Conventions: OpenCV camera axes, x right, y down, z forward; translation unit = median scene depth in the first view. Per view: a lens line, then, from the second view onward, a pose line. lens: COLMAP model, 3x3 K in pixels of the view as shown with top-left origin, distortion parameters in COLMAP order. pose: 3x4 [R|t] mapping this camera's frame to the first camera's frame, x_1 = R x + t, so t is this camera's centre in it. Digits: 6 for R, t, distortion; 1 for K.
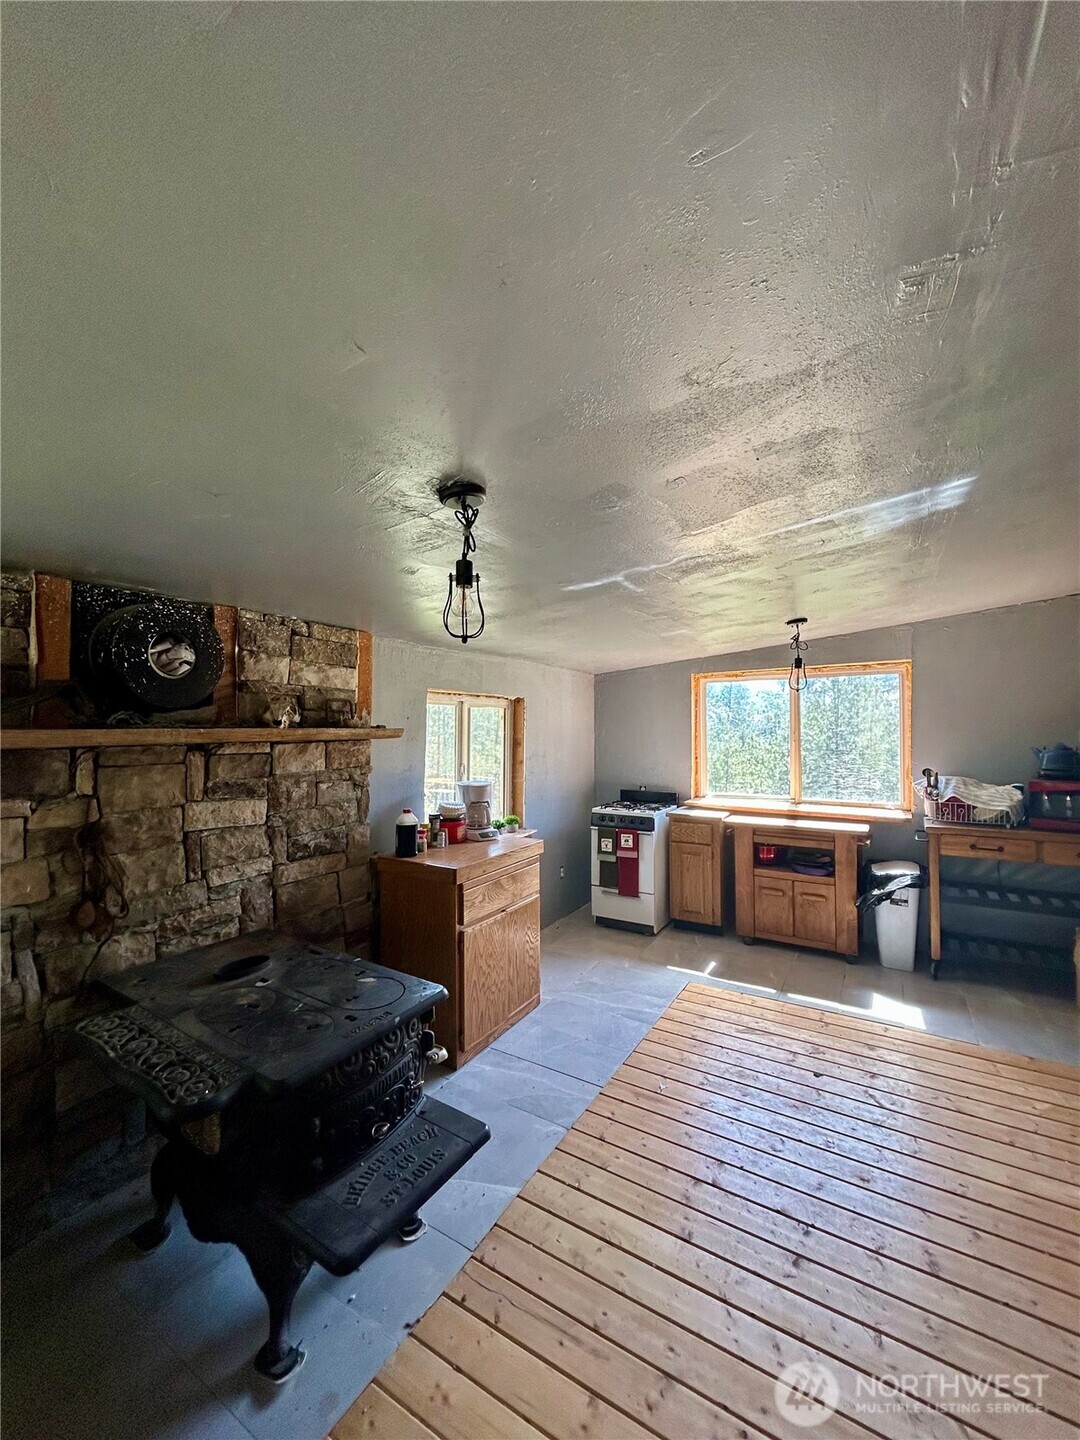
lens RADIAL K [[576.7, 0, 537.7], [0, 576.7, 720.6], [0, 0, 1]] dist [-0.009153, 0.000529]
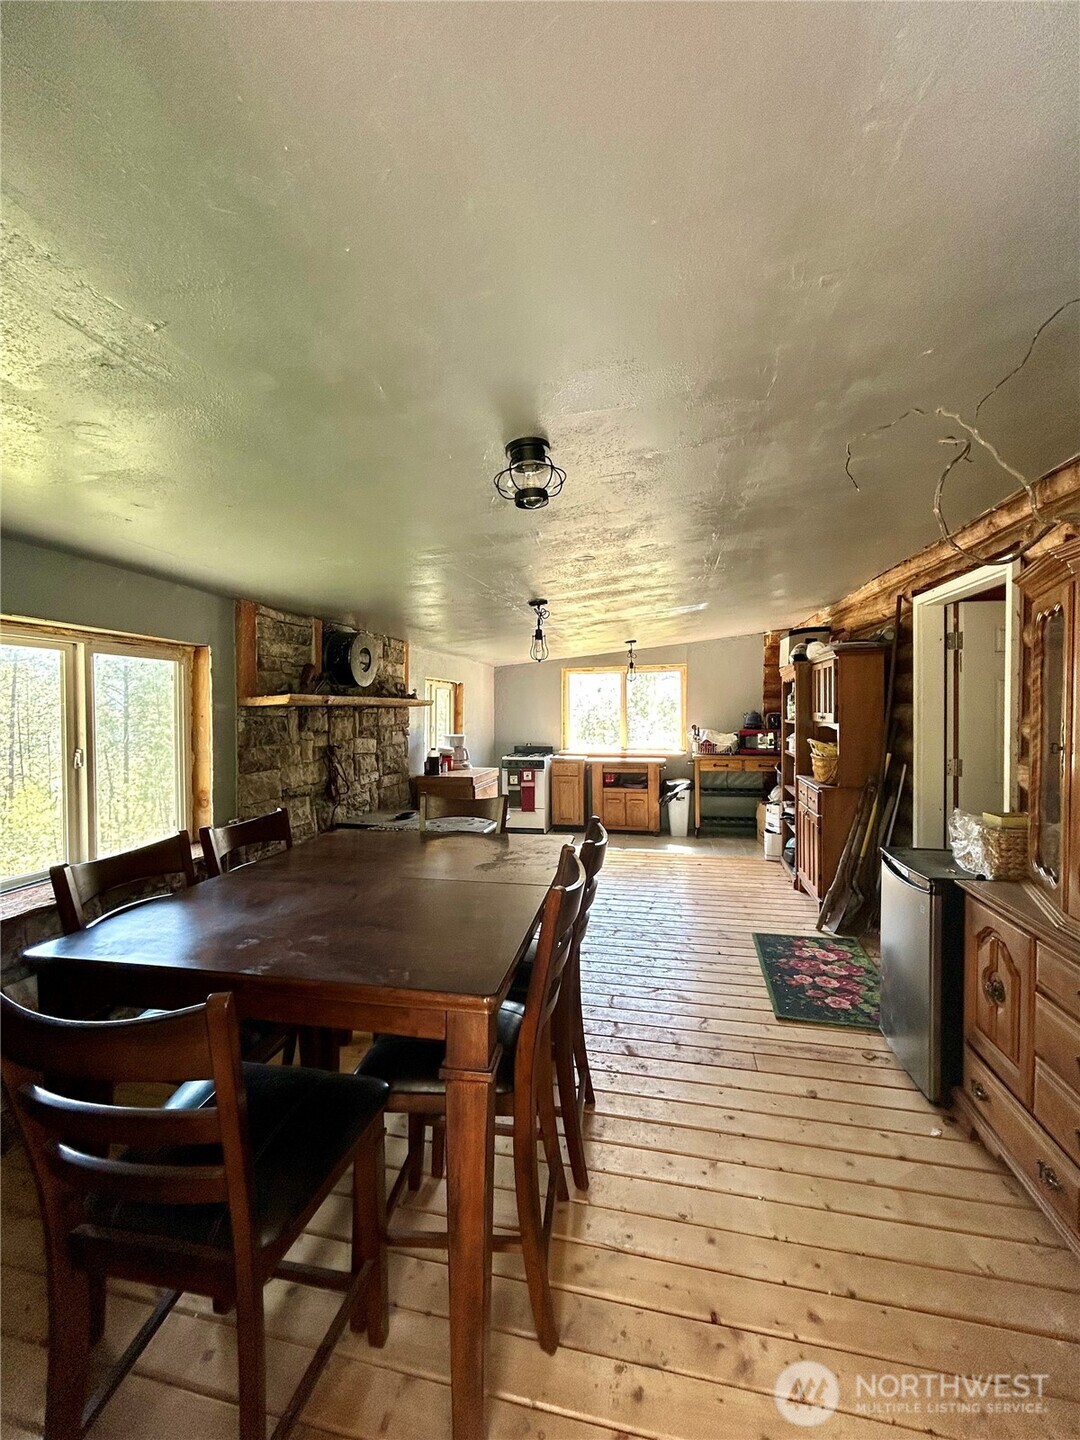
lens RADIAL K [[576.7, 0, 539.9], [0, 576.7, 717.2], [0, 0, 1]] dist [-0.009153, 0.000529]
pose [[0.943308, -0.005837, 0.331868, -0.387050], [-0.001478, 0.999762, 0.021785, 0.020126], [-0.331916, -0.021040, 0.943074, -0.556680]]
